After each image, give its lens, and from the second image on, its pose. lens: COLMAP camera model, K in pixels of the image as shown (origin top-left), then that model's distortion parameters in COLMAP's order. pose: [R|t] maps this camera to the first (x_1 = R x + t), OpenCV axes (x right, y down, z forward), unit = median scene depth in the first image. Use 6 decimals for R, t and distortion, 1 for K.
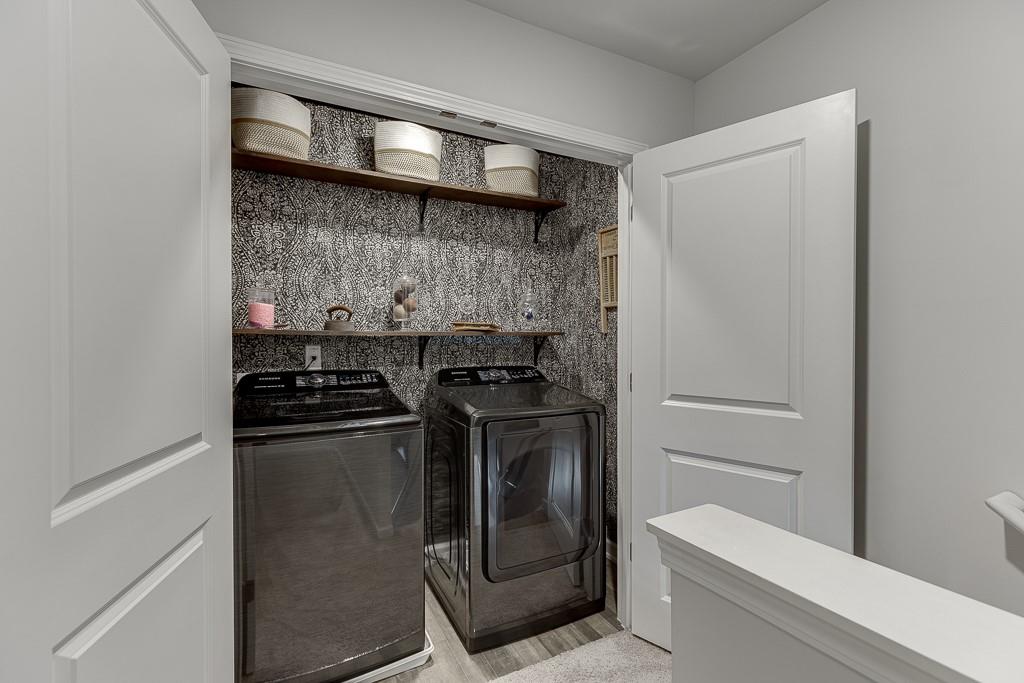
lens RADIAL K [[456.8, 0, 518.6], [0, 456.8, 342.1], [0, 0, 1]] dist [0.001801, 0.000009]
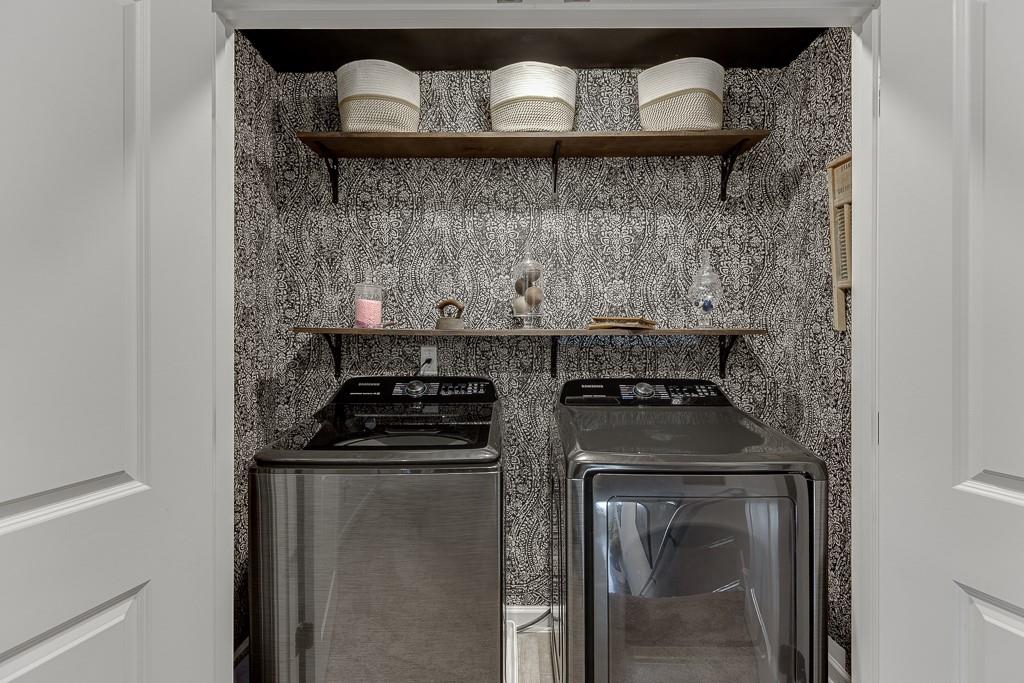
lens RADIAL K [[463.0, 0, 511.6], [0, 463.0, 333.2], [0, 0, 1]] dist [0.000772, -0.000323]
pose [[0.882041, 0.000713, -0.471171, 0.099557], [-0.004032, 0.999974, -0.006035, -0.012300], [0.471155, 0.007223, 0.882021, 0.270438]]
